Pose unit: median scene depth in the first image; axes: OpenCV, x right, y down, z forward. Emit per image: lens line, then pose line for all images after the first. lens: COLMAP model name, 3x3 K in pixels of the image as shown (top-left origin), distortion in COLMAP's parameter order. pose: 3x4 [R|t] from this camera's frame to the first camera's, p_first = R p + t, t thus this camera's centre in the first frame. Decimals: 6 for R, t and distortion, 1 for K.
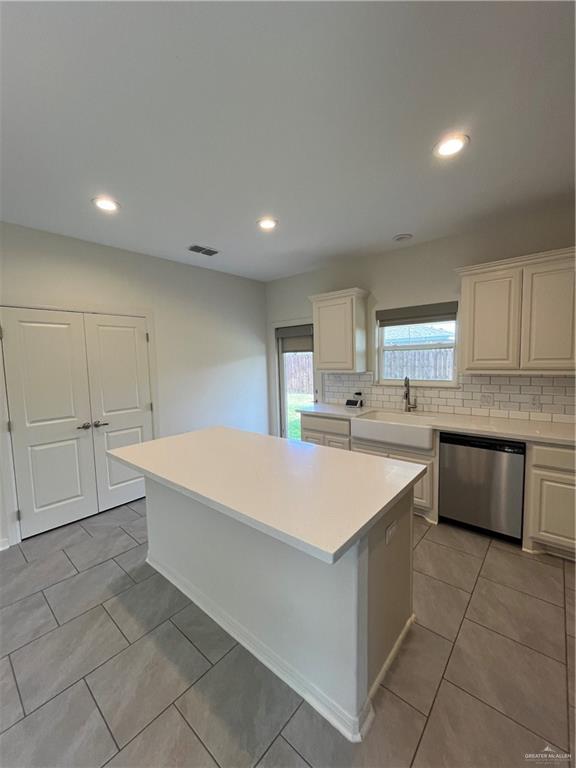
lens RADIAL K [[310.6, 0, 286.2], [0, 310.6, 384.5], [0, 0, 1]] dist [-0.000010, -0.000228]
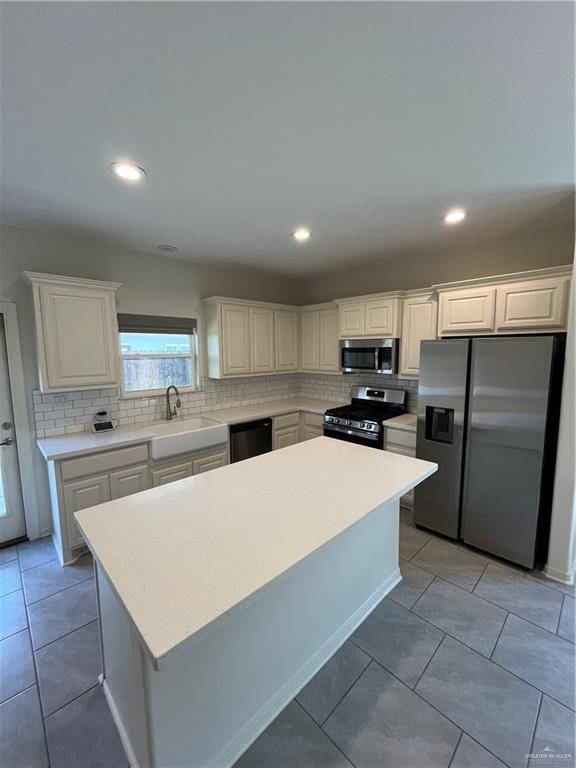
lens RADIAL K [[310.6, 0, 286.2], [0, 310.6, 384.5], [0, 0, 1]] dist [-0.000010, -0.000228]
pose [[0.093417, -0.083542, 0.992116, -0.624908], [0.088516, 0.993224, 0.075301, -0.077056], [-0.991685, 0.080784, 0.100179, 0.553523]]
